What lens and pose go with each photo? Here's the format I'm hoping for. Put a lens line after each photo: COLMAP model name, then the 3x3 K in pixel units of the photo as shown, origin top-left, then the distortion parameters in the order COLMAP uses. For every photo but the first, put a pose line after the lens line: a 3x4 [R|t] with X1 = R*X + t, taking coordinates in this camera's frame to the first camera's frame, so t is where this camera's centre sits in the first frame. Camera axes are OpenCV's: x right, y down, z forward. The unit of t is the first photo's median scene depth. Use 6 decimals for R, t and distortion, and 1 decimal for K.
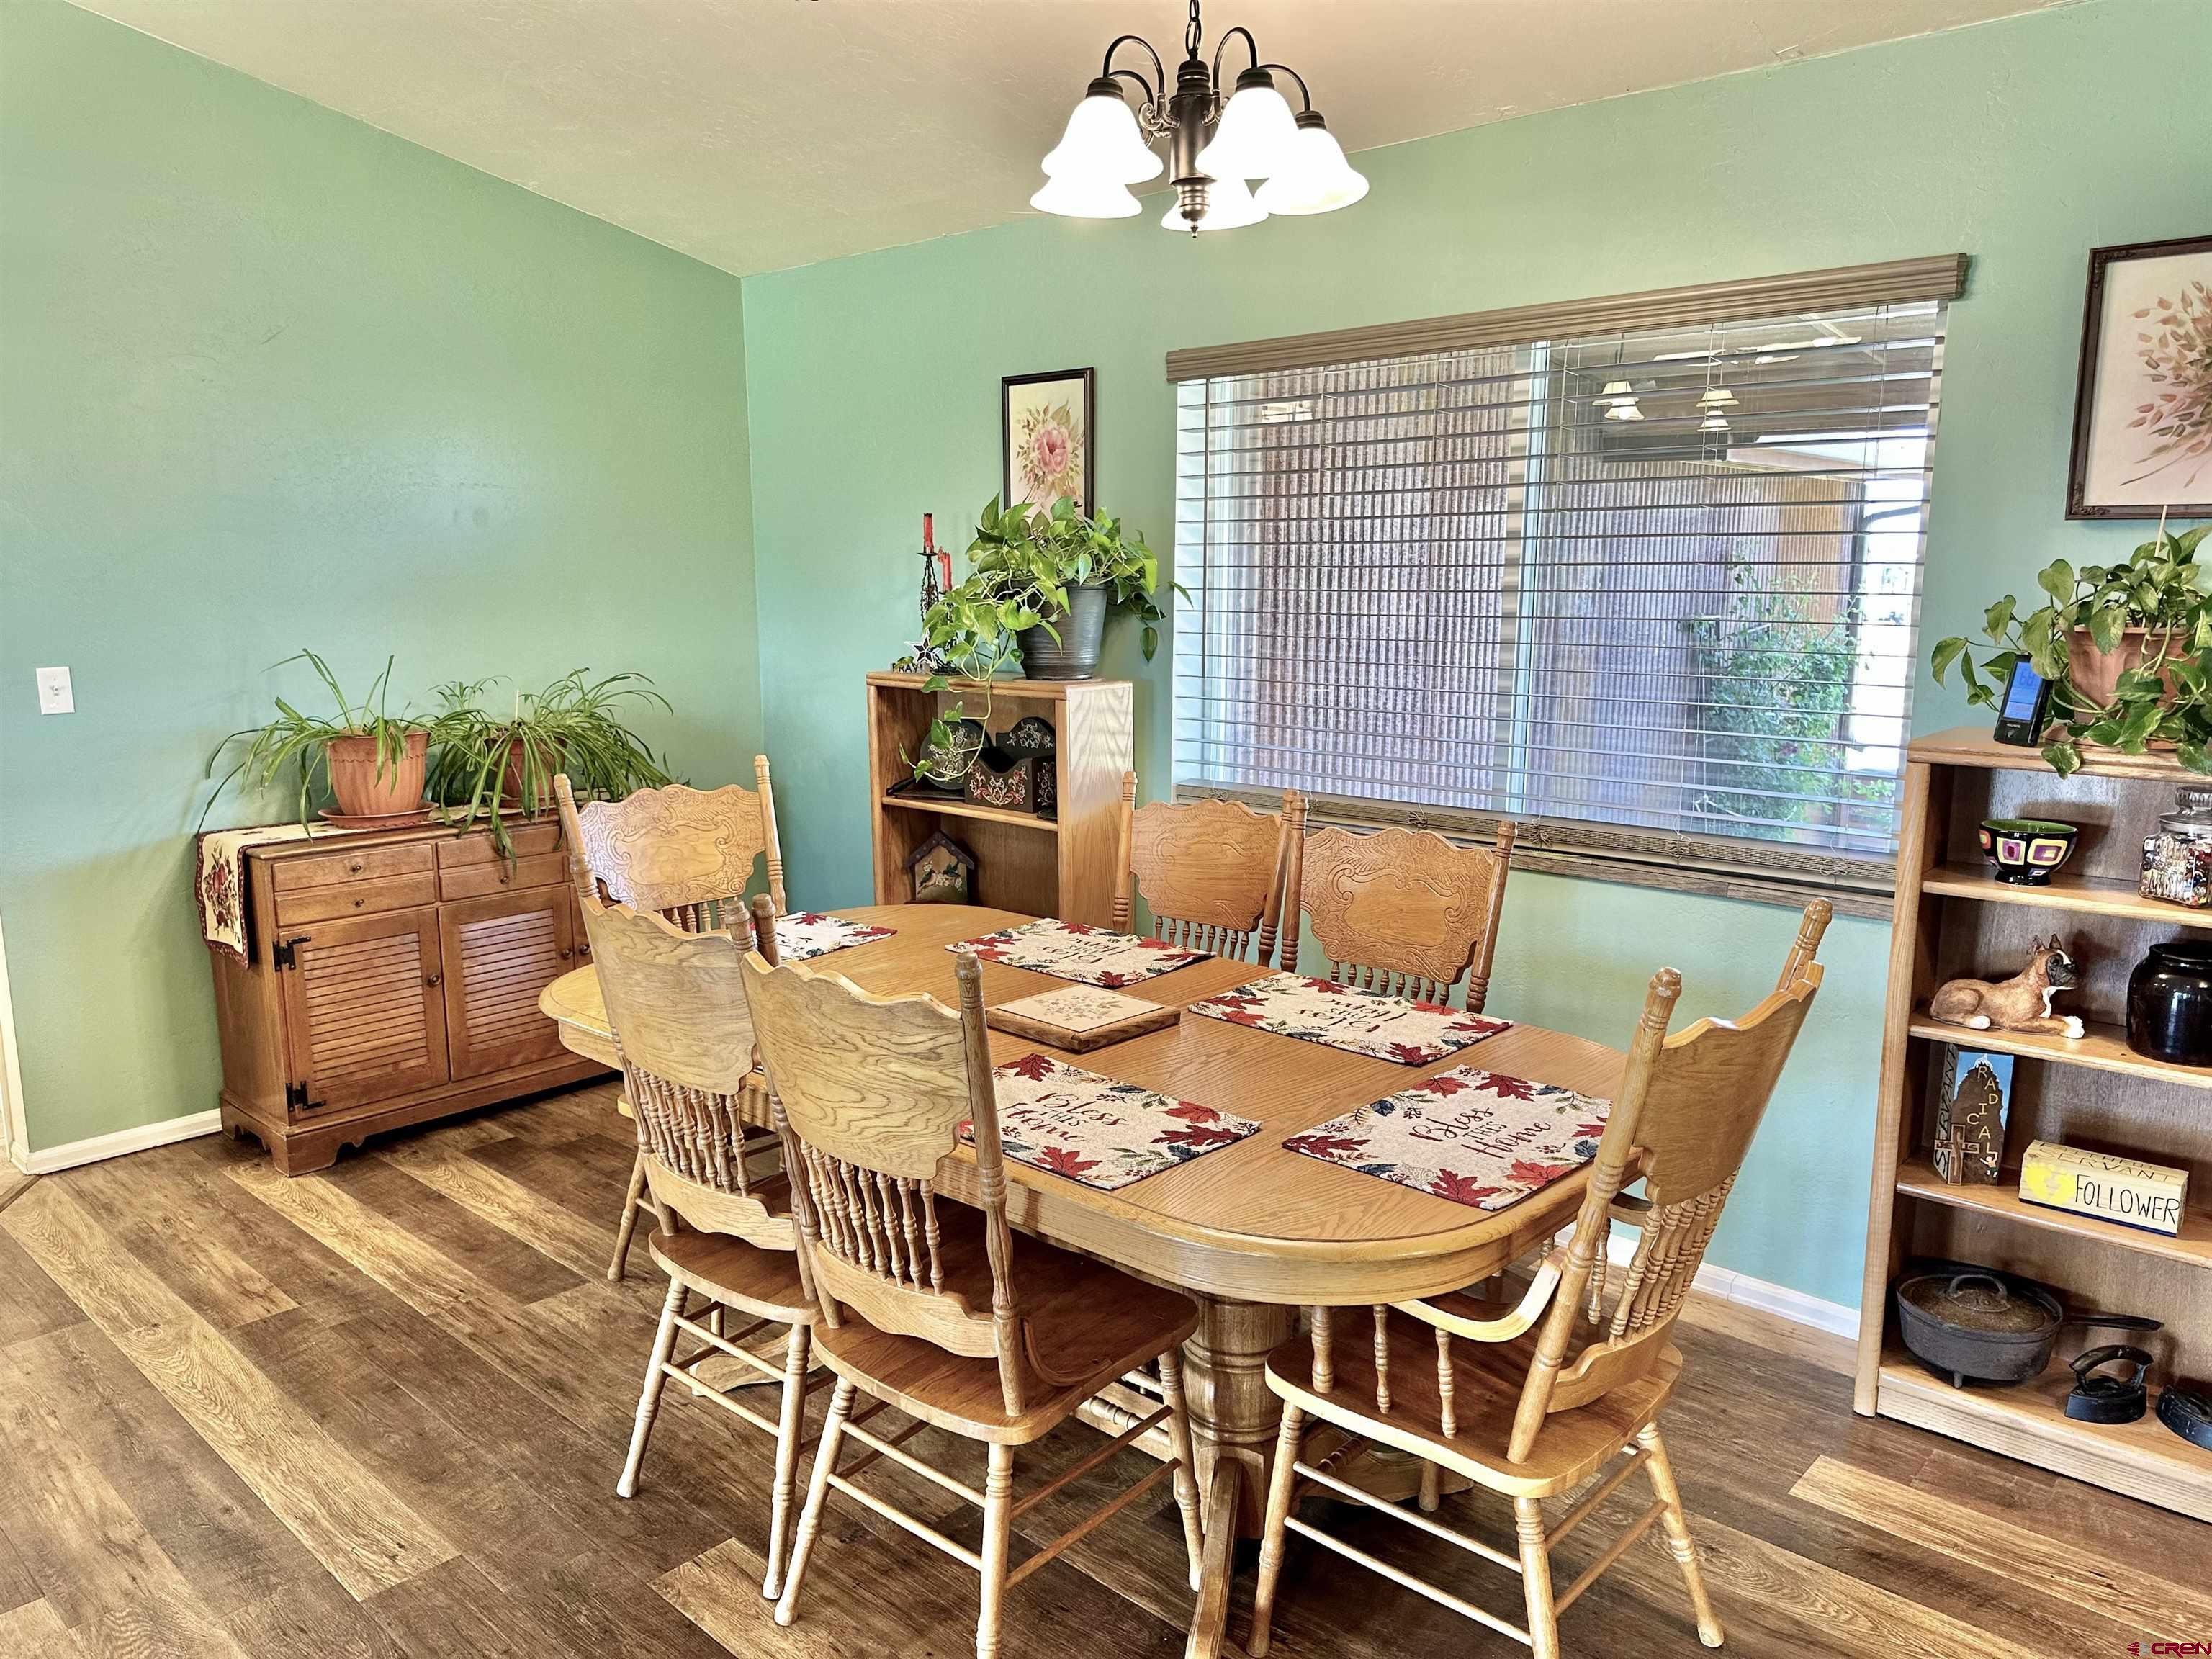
lens RADIAL K [[1539.2, 0, 1102.9], [0, 1539.2, 823.8], [0, 0, 1]] dist [0.111674, -0.144690]
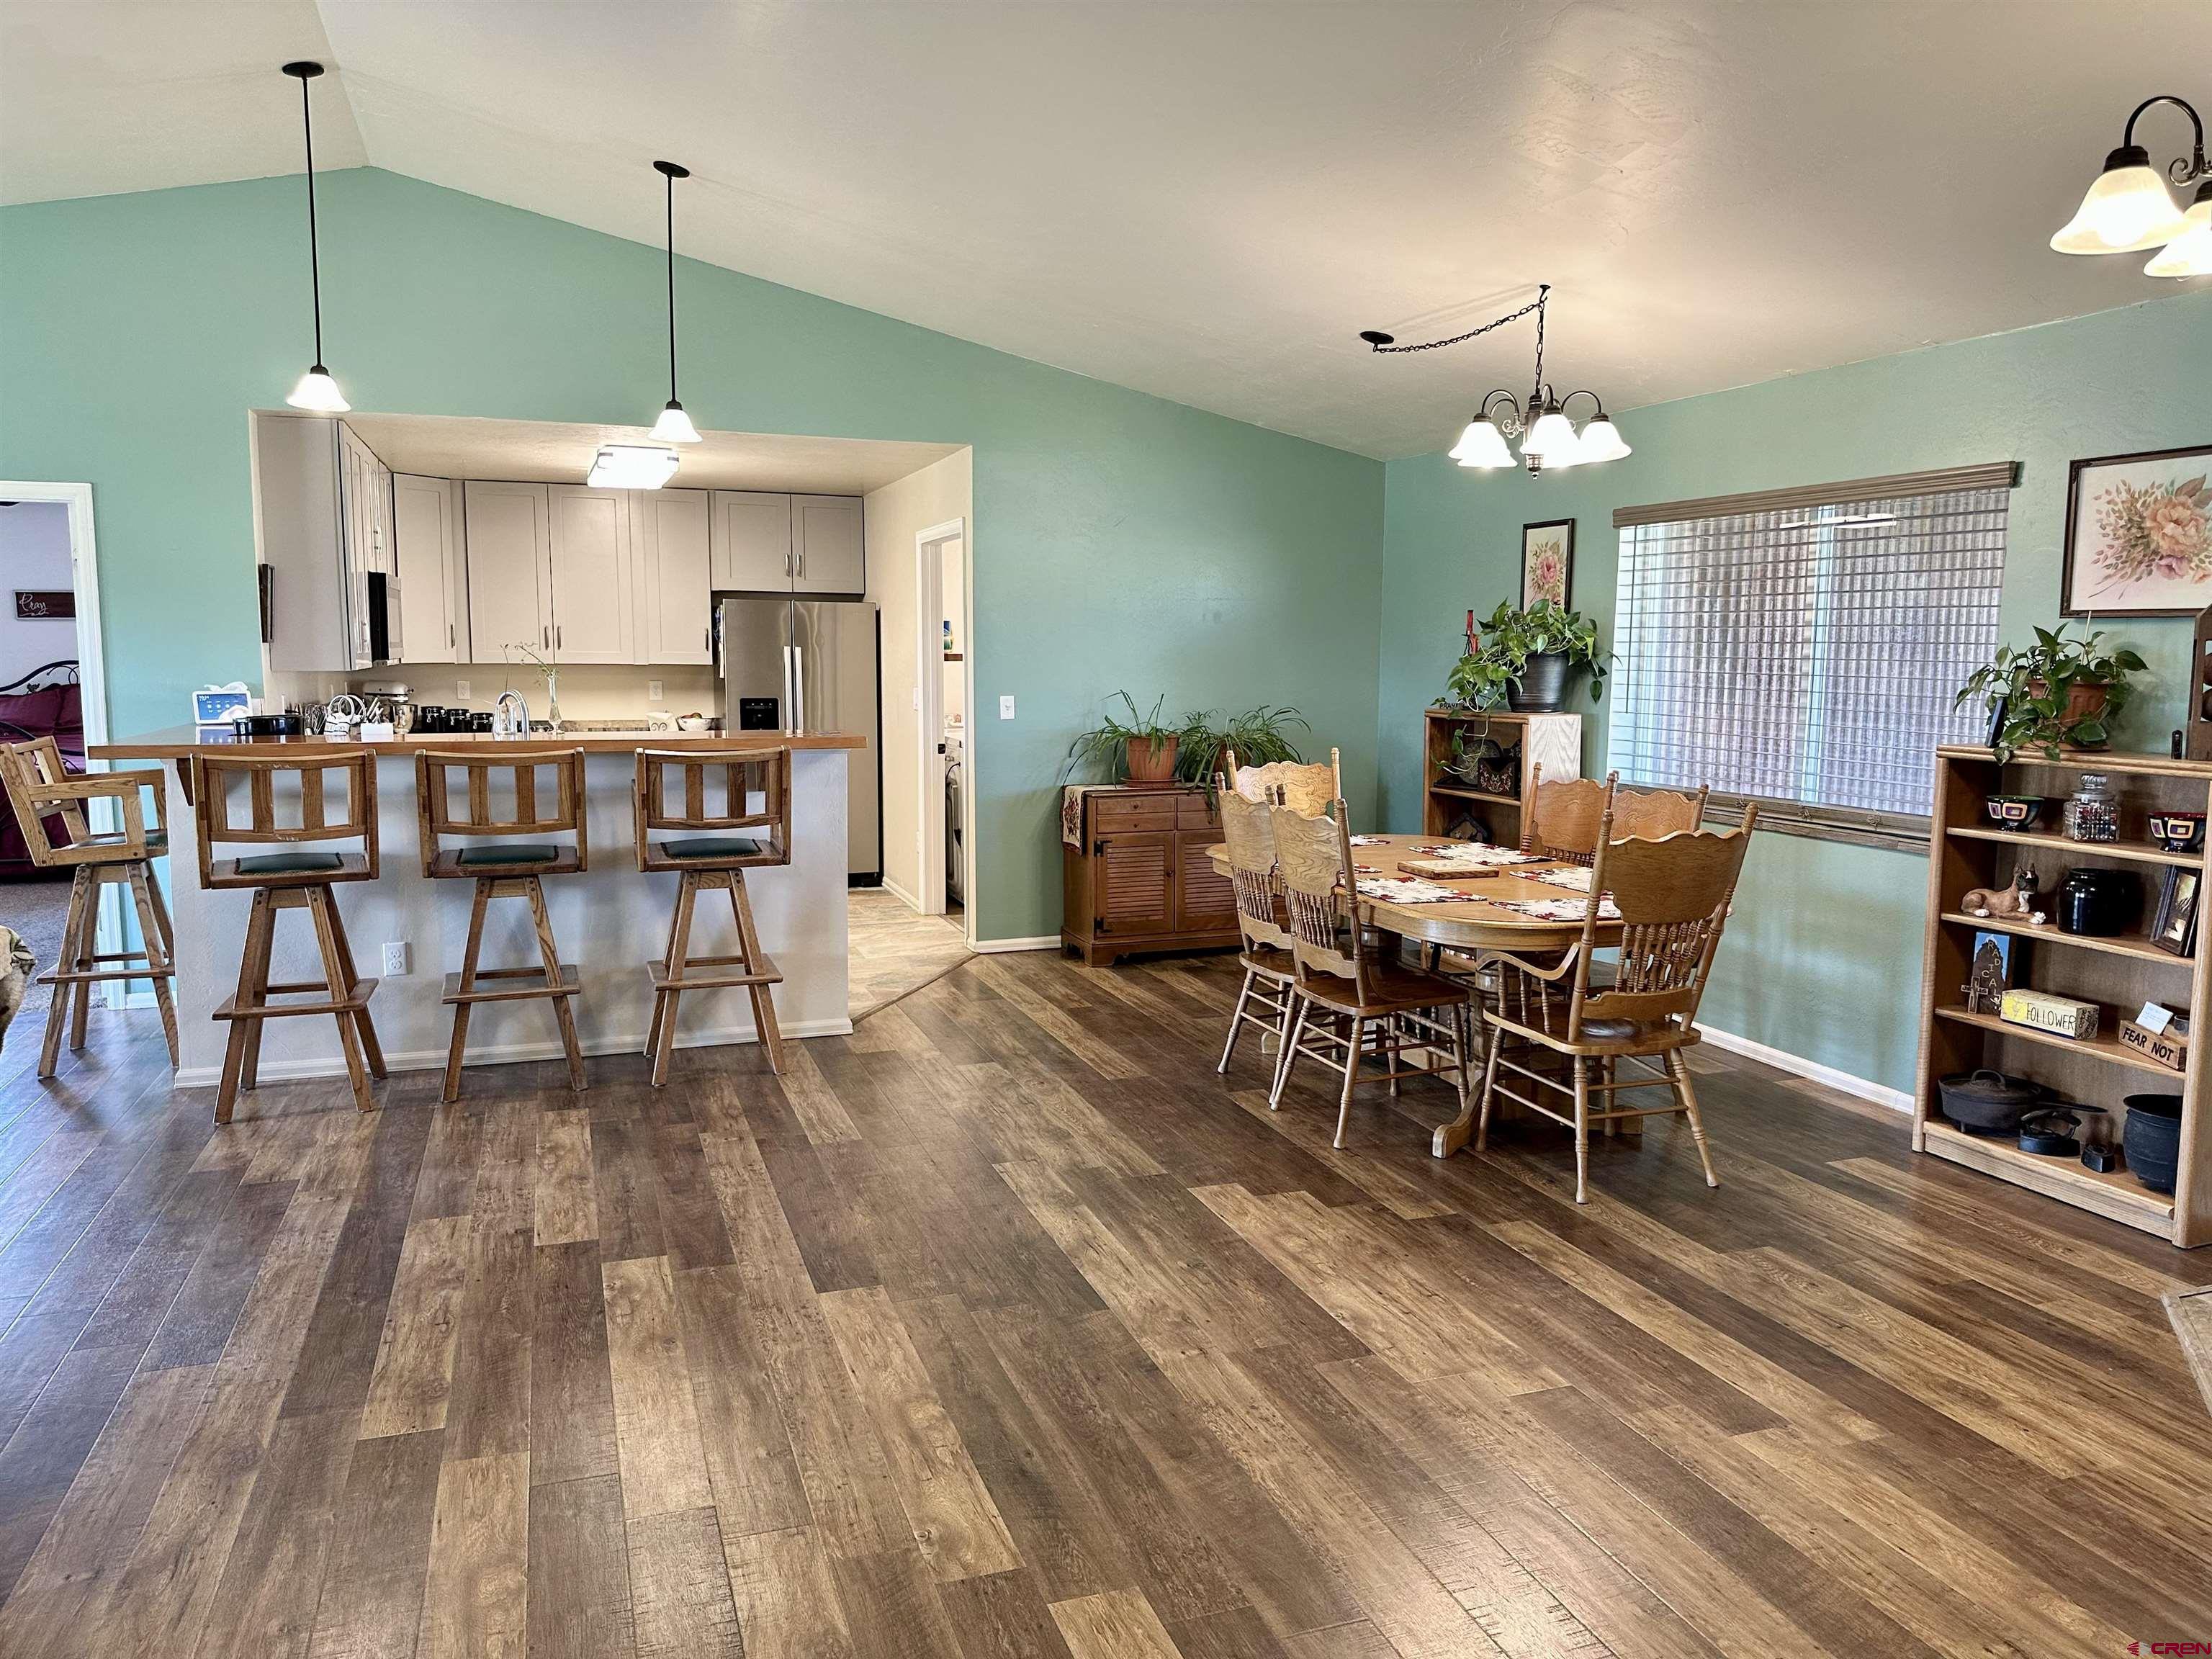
lens RADIAL K [[1524.4, 0, 1102.8], [0, 1524.4, 815.7], [0, 0, 1]] dist [0.072712, -0.103803]
pose [[0.884881, 0.054754, -0.462589, 0.339316], [-0.078385, 0.996409, -0.032003, 0.105153], [0.459176, 0.064579, 0.885995, -0.644682]]
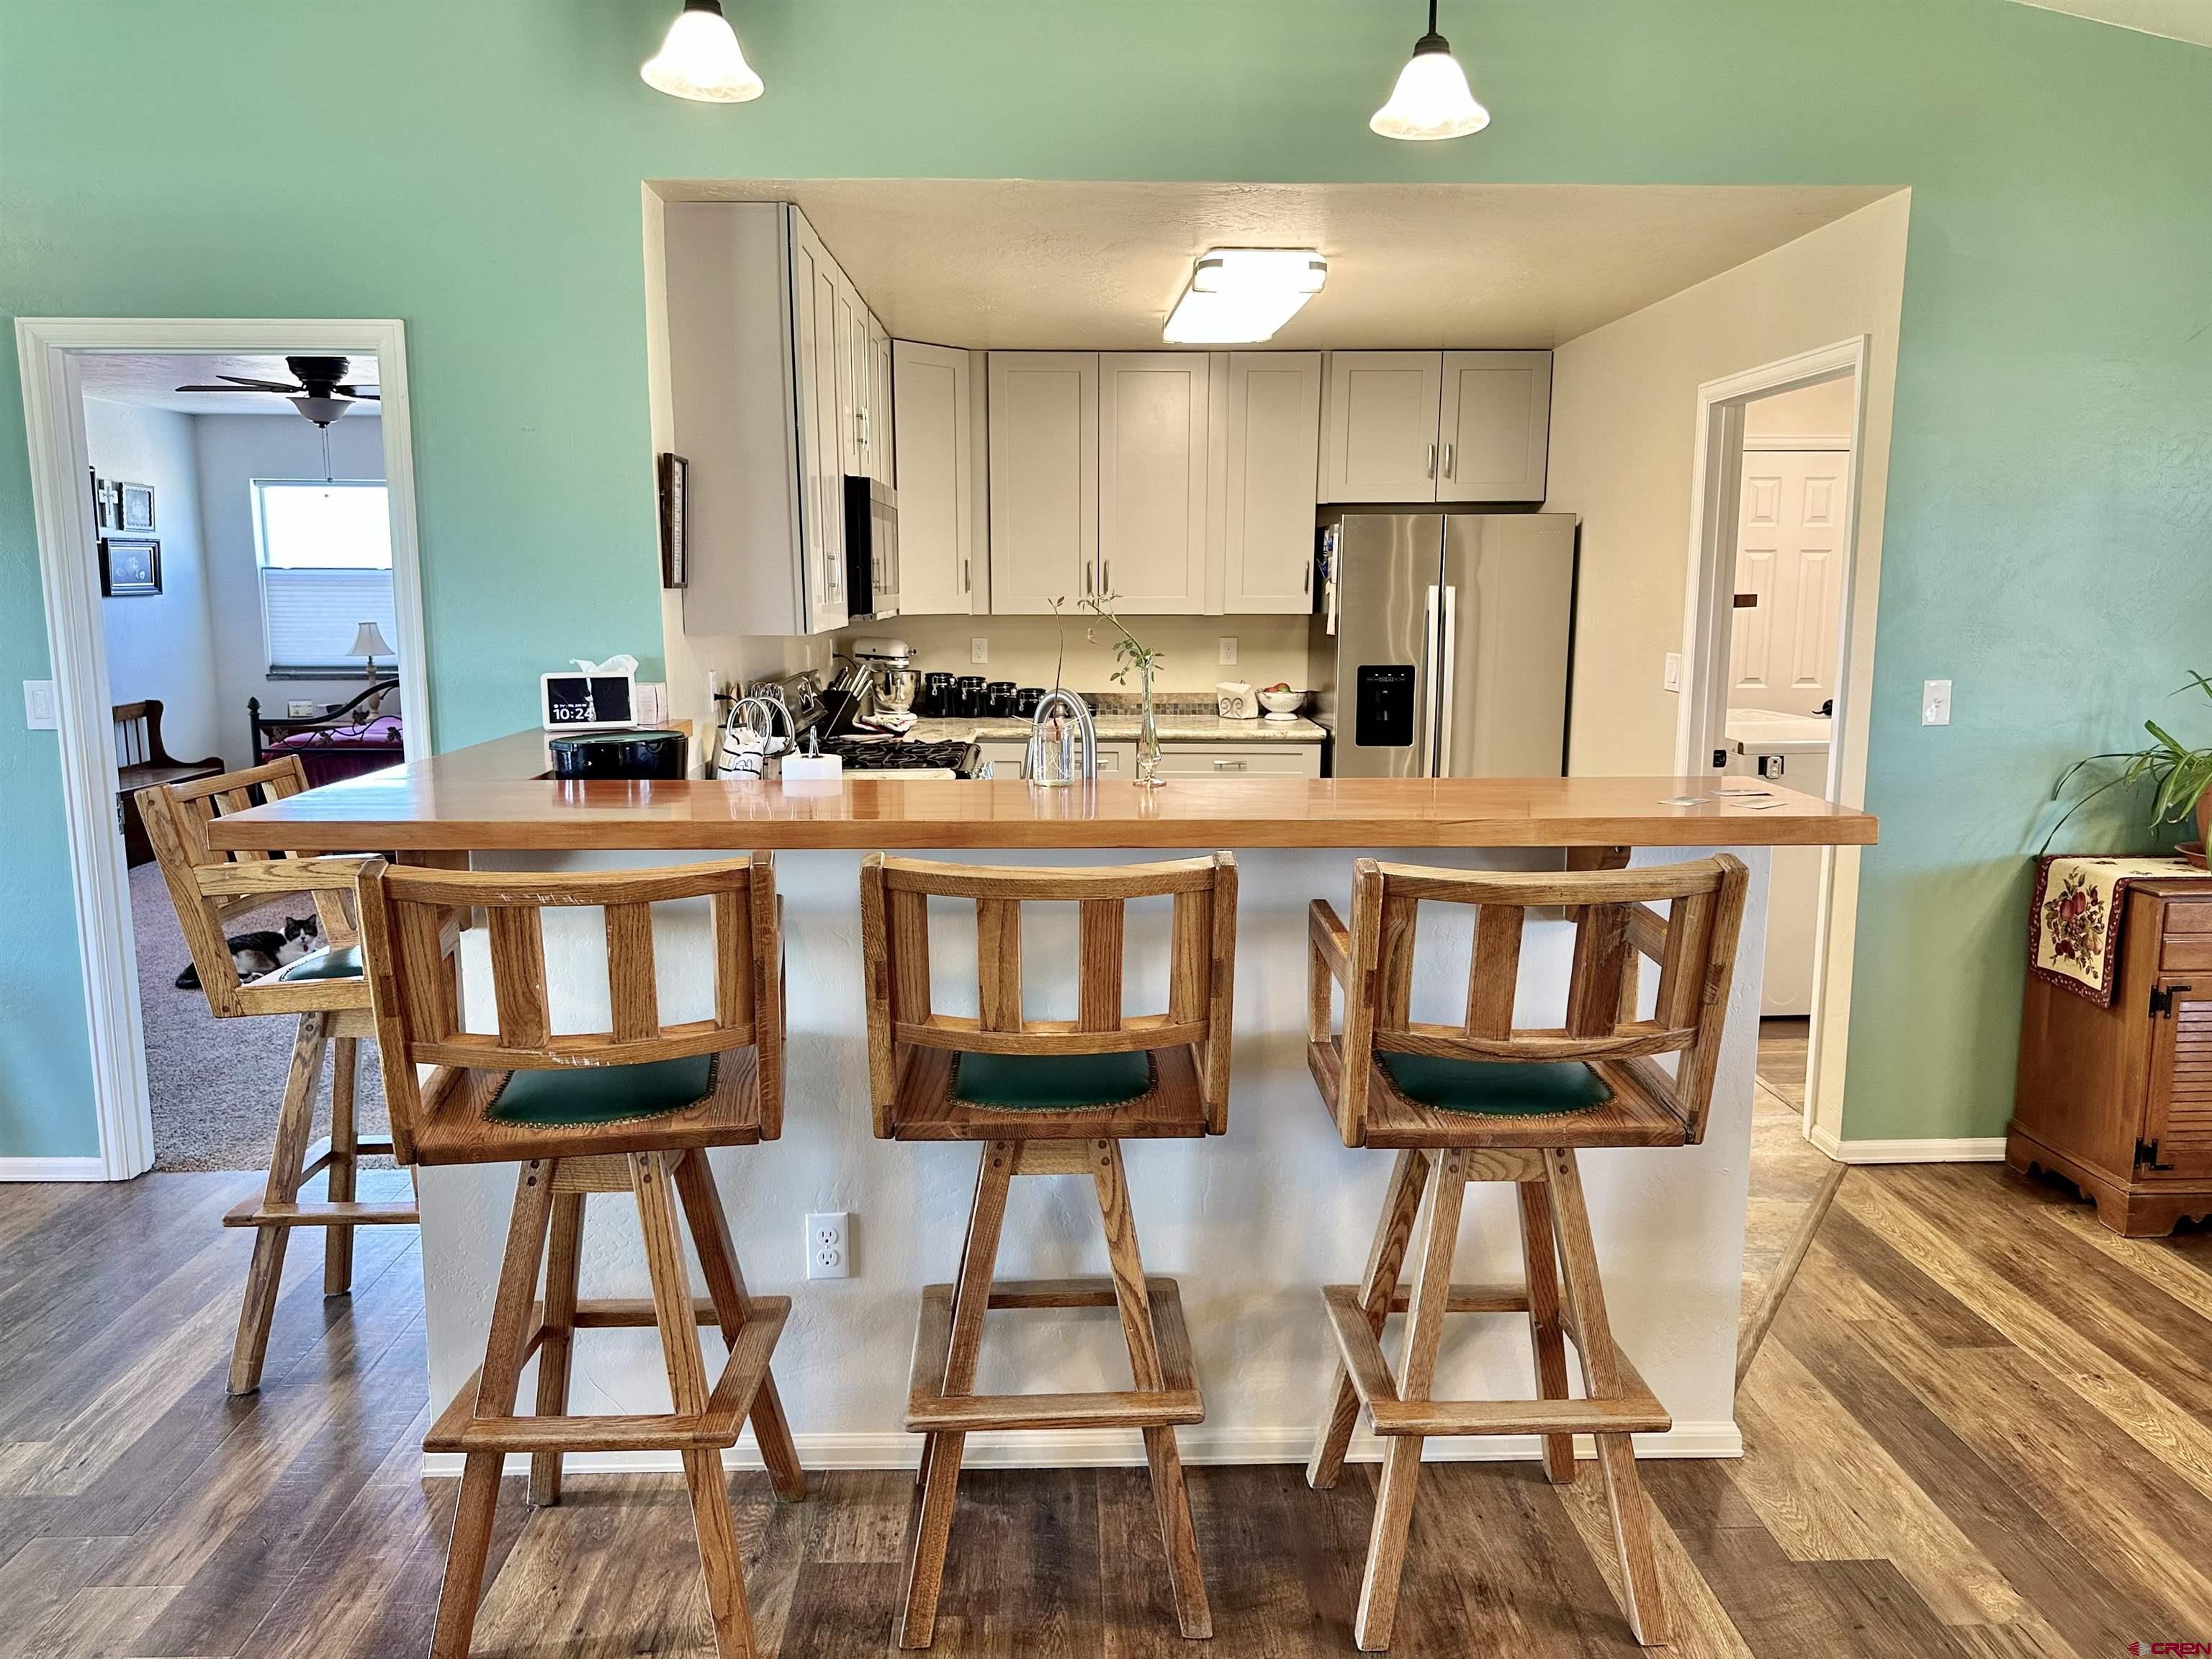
lens RADIAL K [[1534.3, 0, 1117.8], [0, 1534.3, 830.2], [0, 0, 1]] dist [0.105567, -0.147133]
pose [[0.703356, 0.113795, -0.701670, -0.328232], [-0.113678, 0.992406, 0.046995, 0.010500], [0.701689, 0.046710, 0.710951, -0.090299]]
